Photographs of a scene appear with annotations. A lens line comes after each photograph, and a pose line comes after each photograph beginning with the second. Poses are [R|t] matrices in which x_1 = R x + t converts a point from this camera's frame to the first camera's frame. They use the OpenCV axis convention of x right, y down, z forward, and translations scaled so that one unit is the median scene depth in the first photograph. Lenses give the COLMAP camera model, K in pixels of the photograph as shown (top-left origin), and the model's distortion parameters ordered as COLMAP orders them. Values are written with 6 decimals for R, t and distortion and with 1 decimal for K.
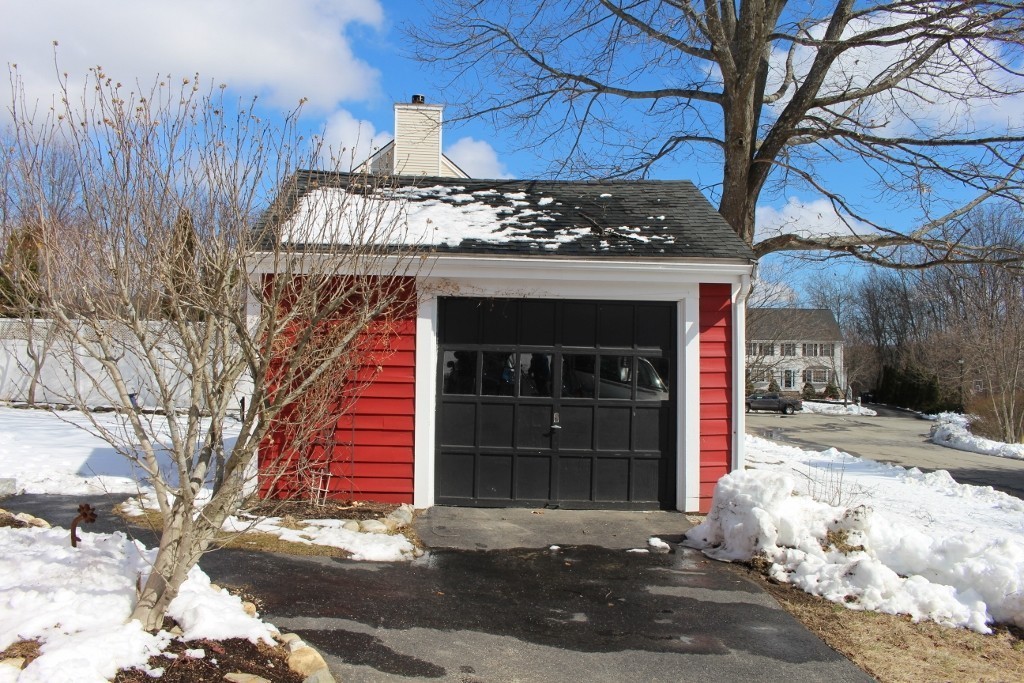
lens RADIAL K [[850.3, 0, 511.8], [0, 850.3, 337.4], [0, 0, 1]] dist [-0.150439, 0.113099]
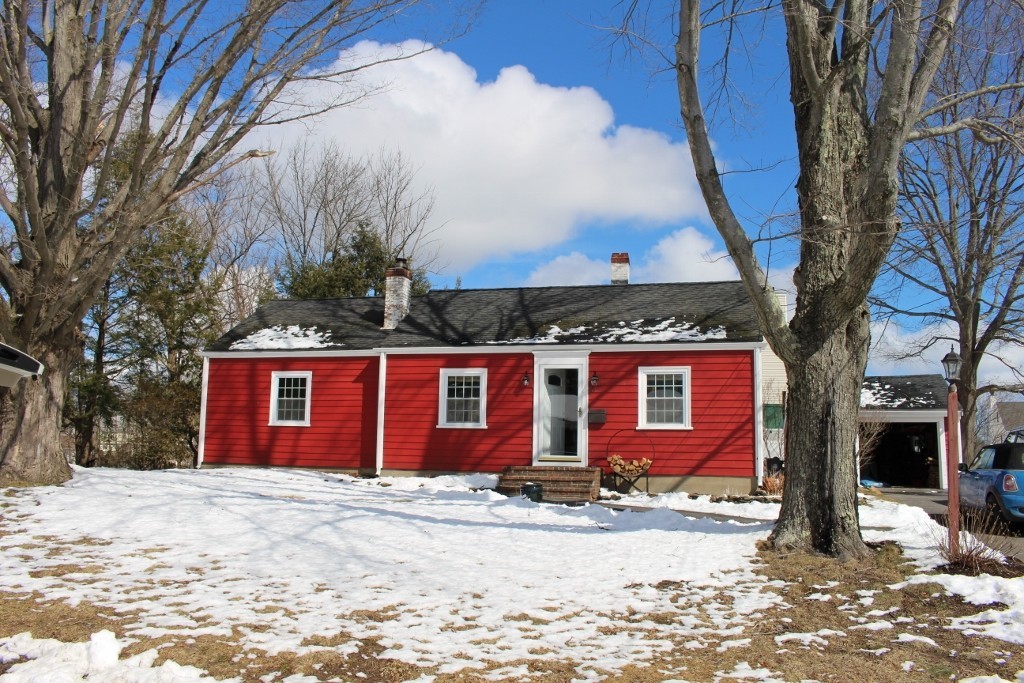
lens RADIAL K [[796.6, 0, 512.0], [0, 796.6, 341.5], [0, 0, 1]] dist [-0.101260, 0.006297]
pose [[0.948900, -0.028843, -0.314256, -0.335353], [-0.006460, 0.993830, -0.110723, -0.012324], [0.315511, 0.107095, 0.942859, -1.914628]]
